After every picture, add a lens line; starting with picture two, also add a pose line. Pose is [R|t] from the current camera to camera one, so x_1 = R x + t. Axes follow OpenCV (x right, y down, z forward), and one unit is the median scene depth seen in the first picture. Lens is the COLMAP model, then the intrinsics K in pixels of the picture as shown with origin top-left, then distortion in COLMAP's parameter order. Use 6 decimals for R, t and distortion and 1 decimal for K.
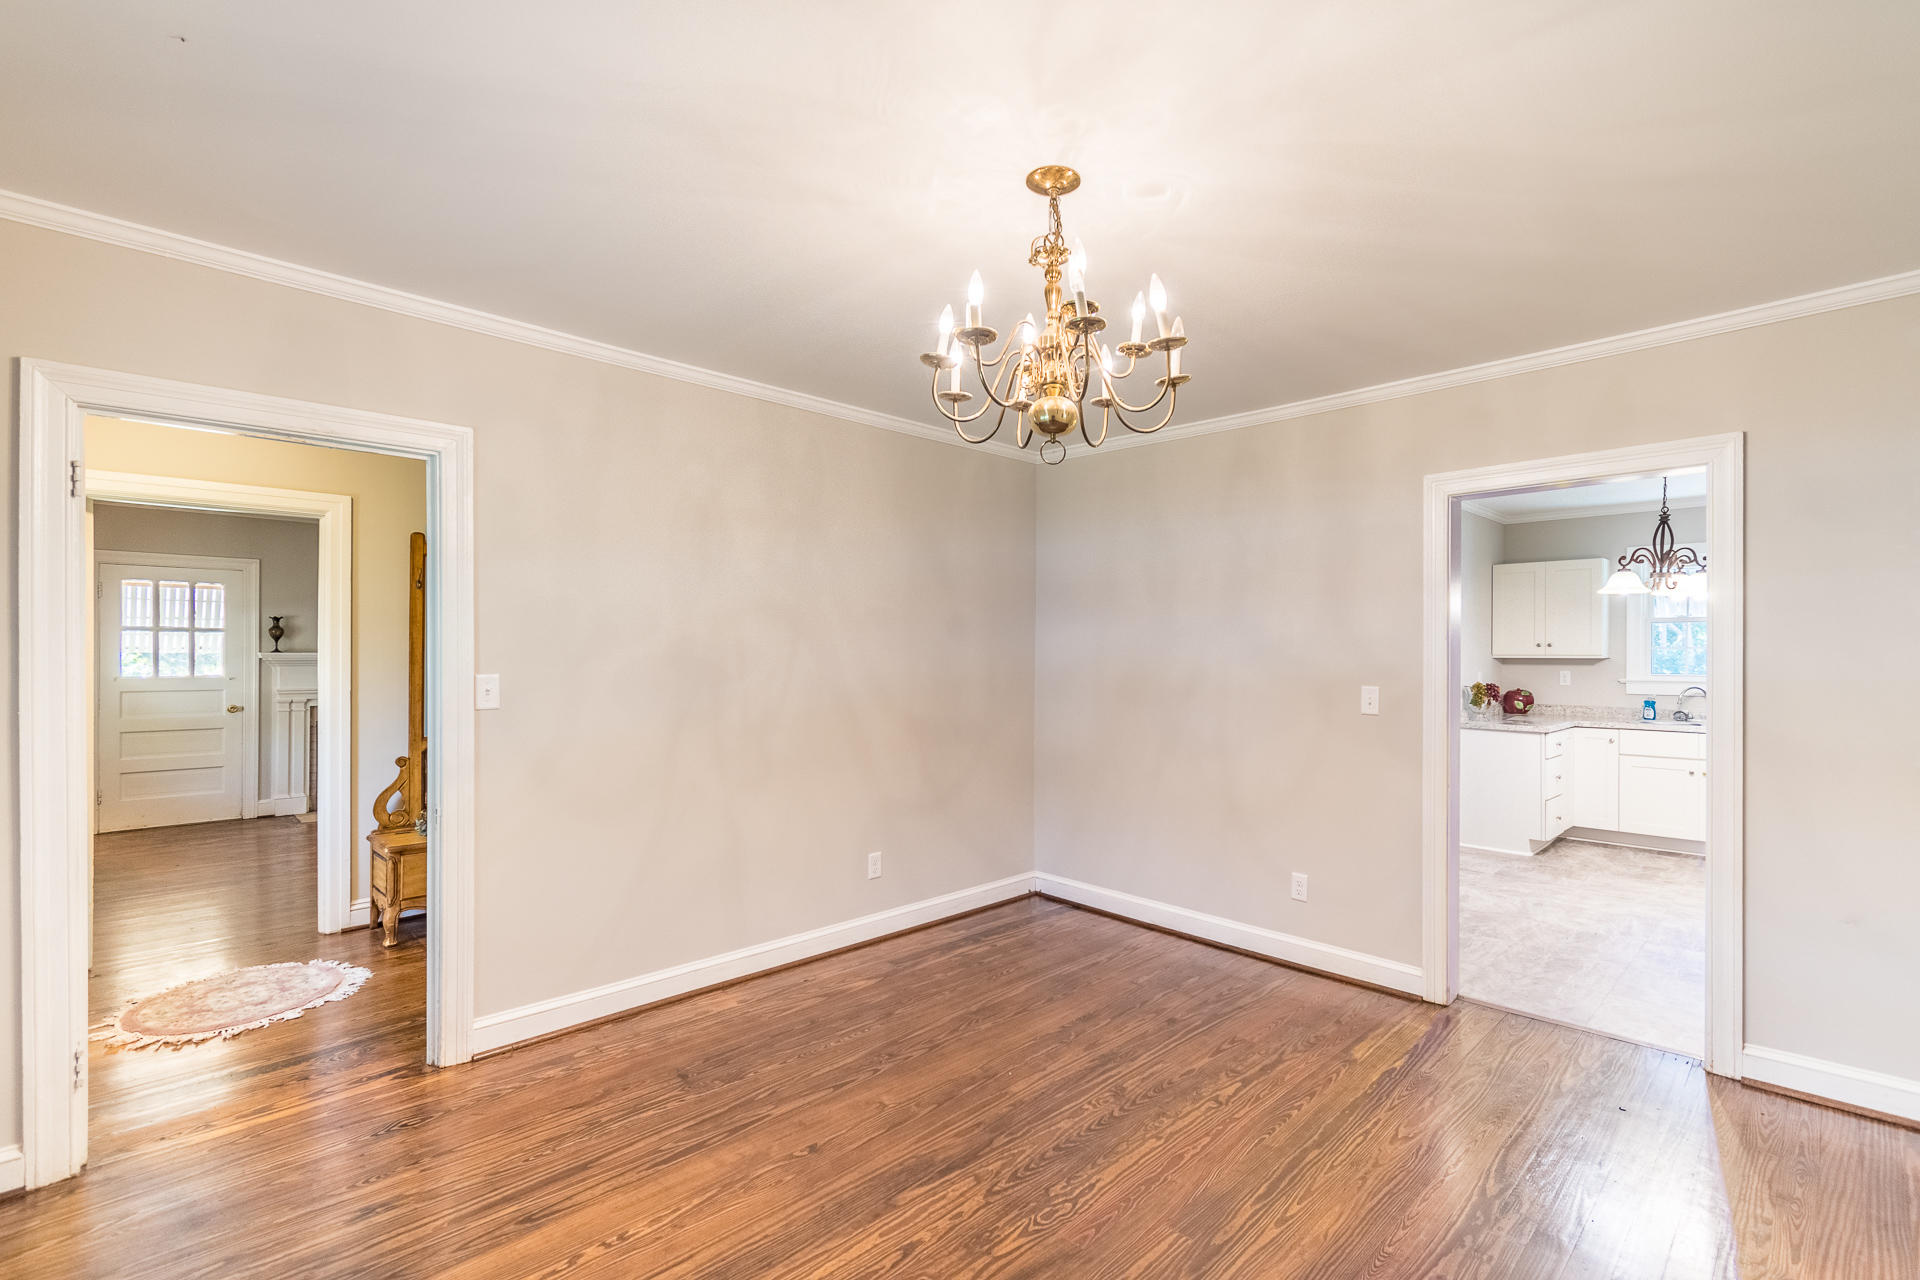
lens RADIAL K [[866.3, 0, 1013.7], [0, 866.3, 648.6], [0, 0, 1]] dist [-0.012063, -0.000258]
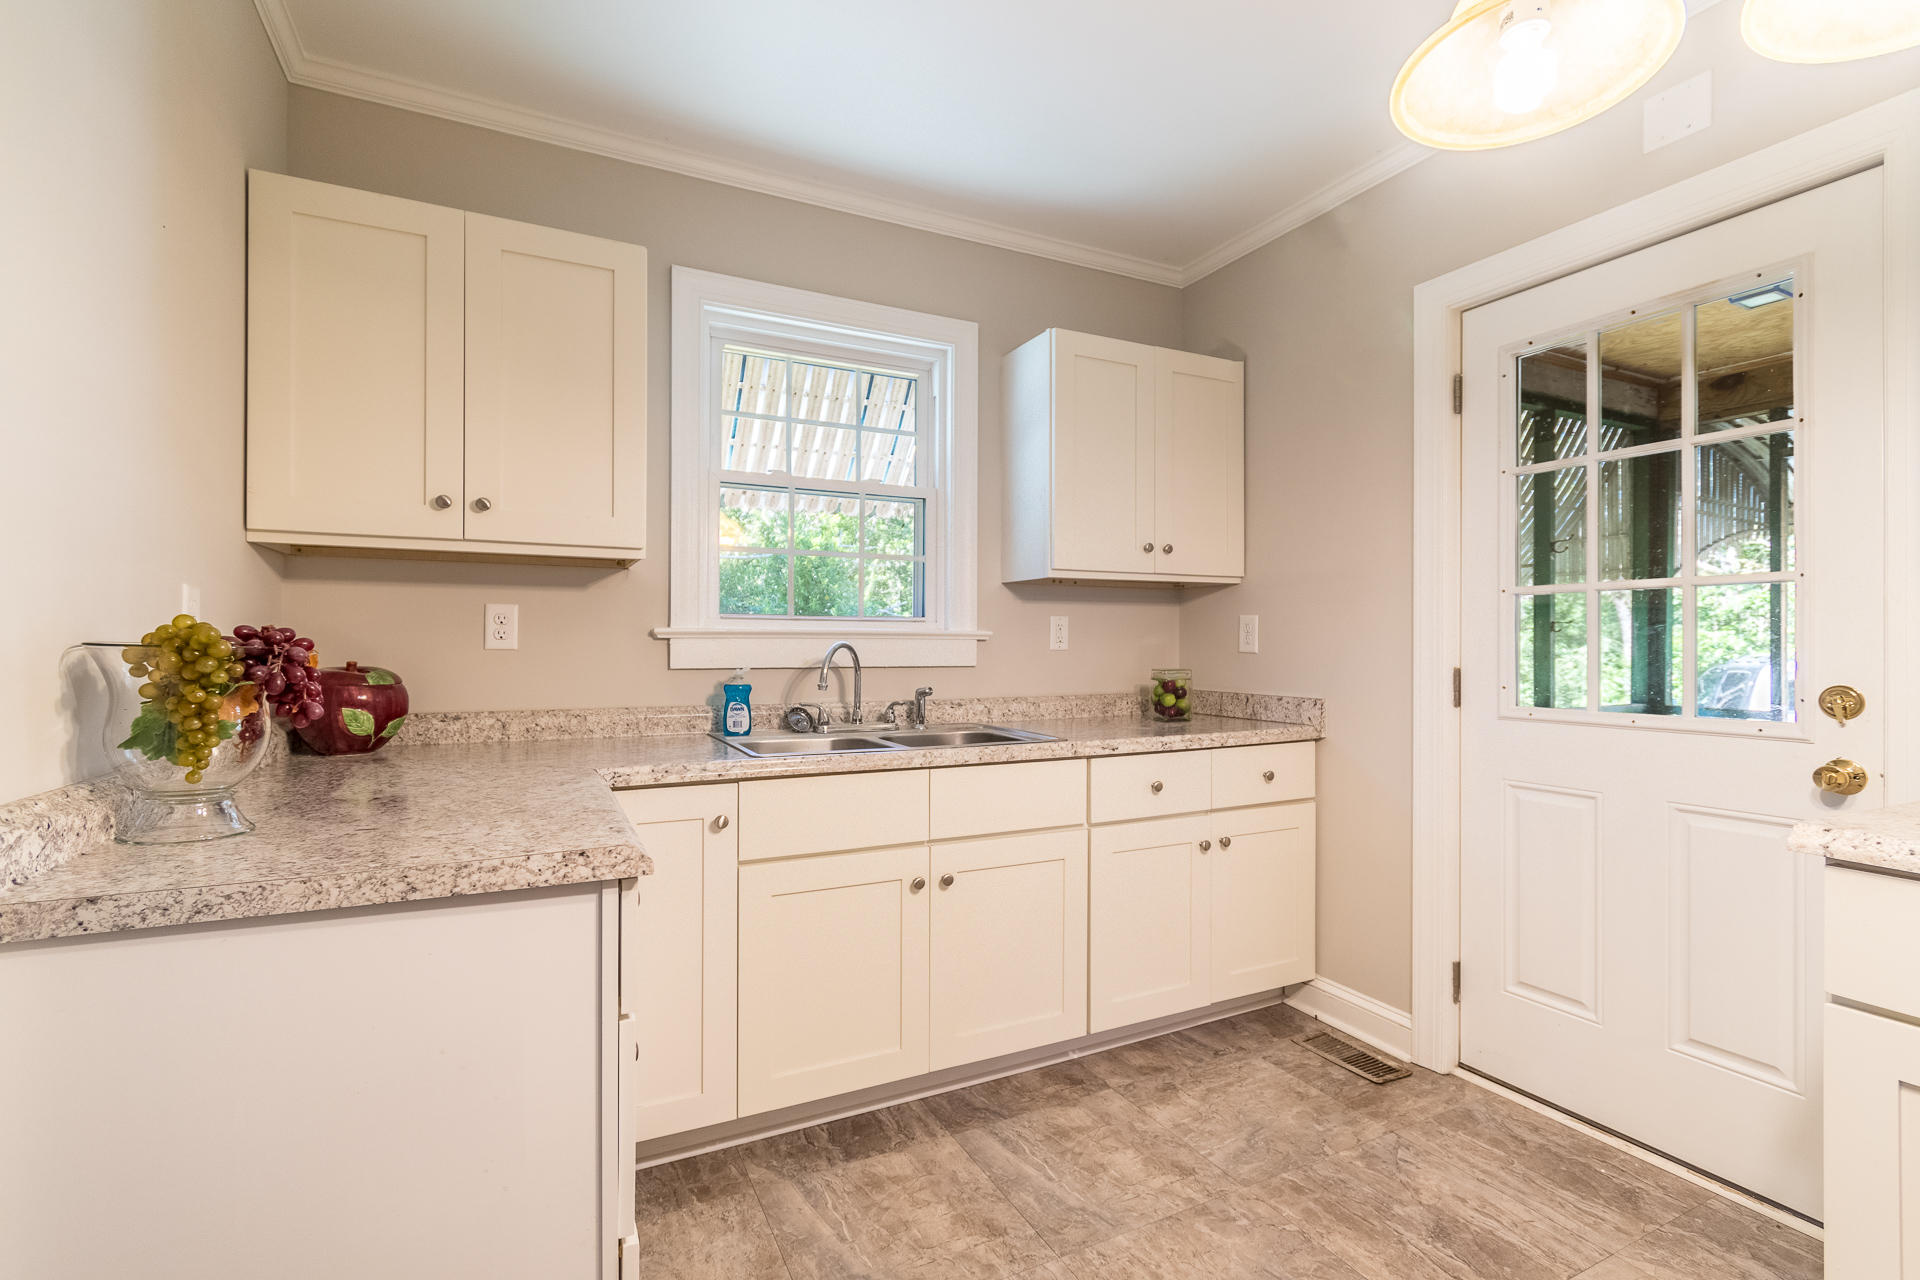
lens RADIAL K [[877.4, 0, 960.0], [0, 877.4, 640.0], [0, 0, 1]] dist [0.003007, -0.000082]
pose [[0.336198, 0.005101, 0.941778, 0.424817], [-0.002516, 0.999987, -0.004519, 0.043850], [-0.941788, -0.000851, 0.336206, 0.794895]]
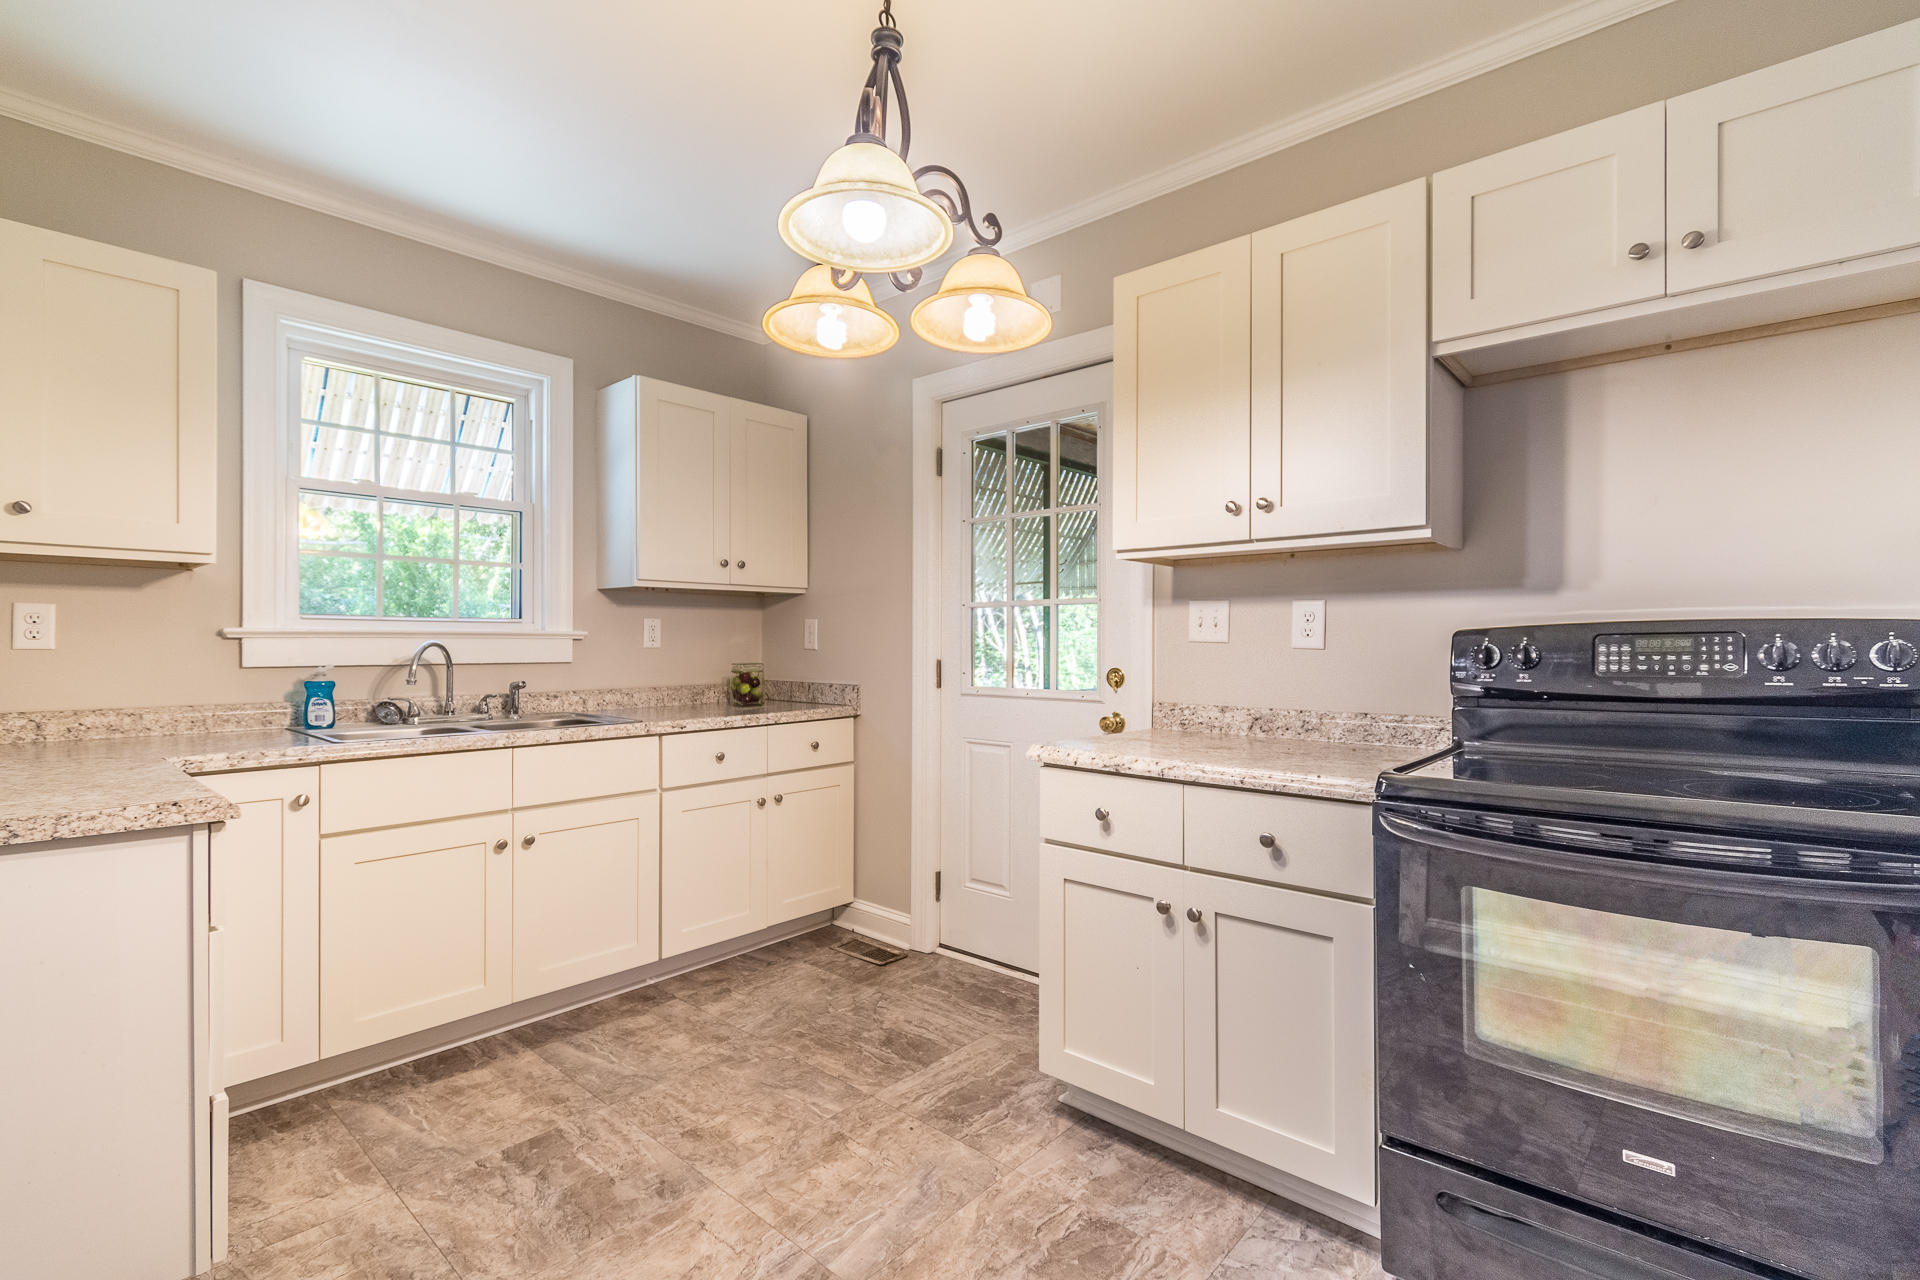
lens RADIAL K [[873.5, 0, 947.3], [0, 873.5, 642.0], [0, 0, 1]] dist [0.003113, -0.000681]
pose [[-0.027341, -0.000203, 0.999626, 0.337452], [-0.001782, 0.999998, 0.000155, 0.042934], [-0.999625, -0.001777, -0.027341, 0.734012]]
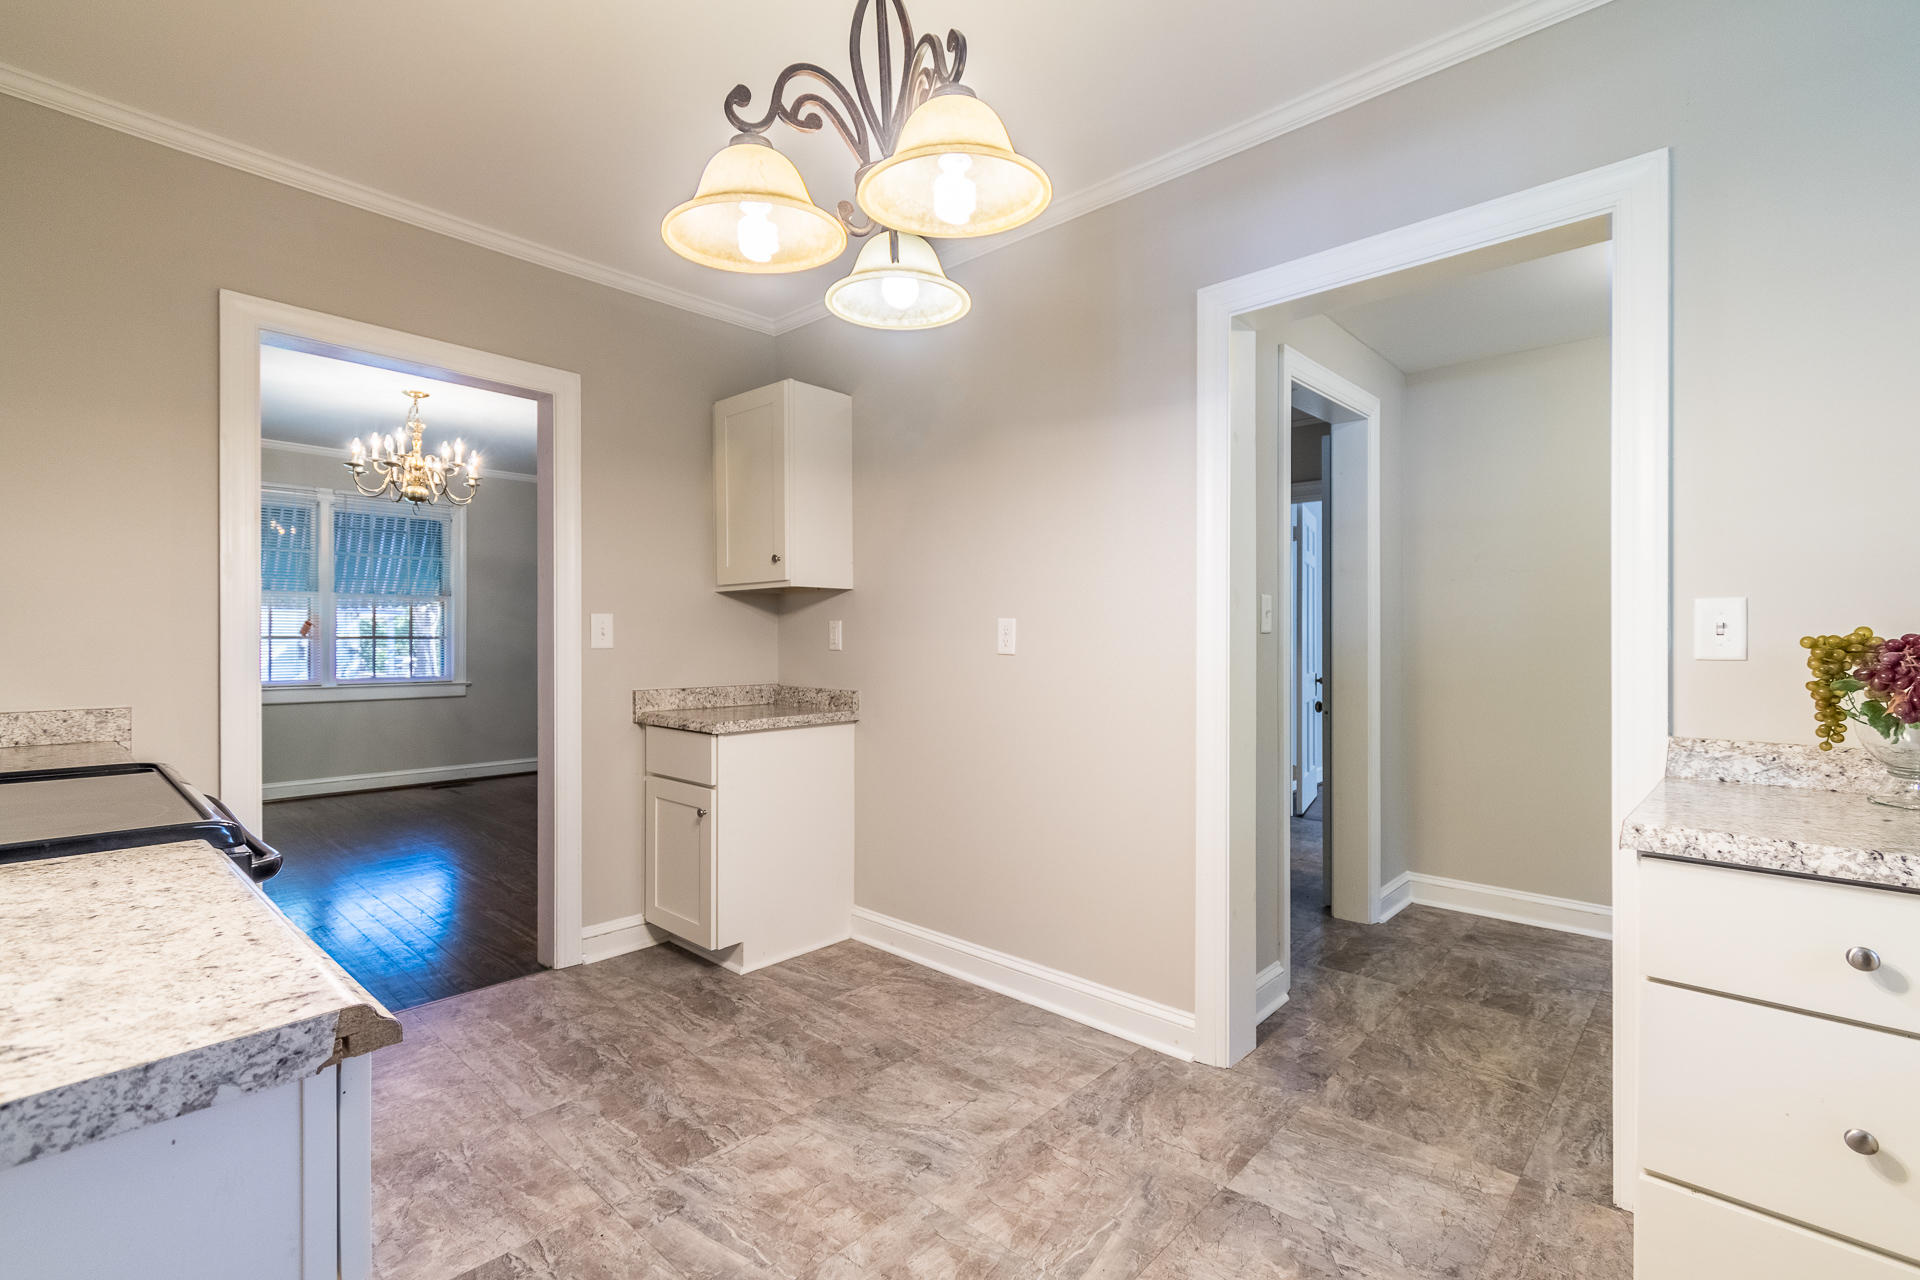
lens RADIAL K [[877.4, 0, 960.0], [0, 877.4, 640.0], [0, 0, 1]] dist [0.003007, -0.000082]
pose [[0.016311, -0.002357, -0.999864, 0.753504], [0.001647, 0.999996, -0.002330, 0.042829], [0.999866, -0.001609, 0.016315, 0.751456]]
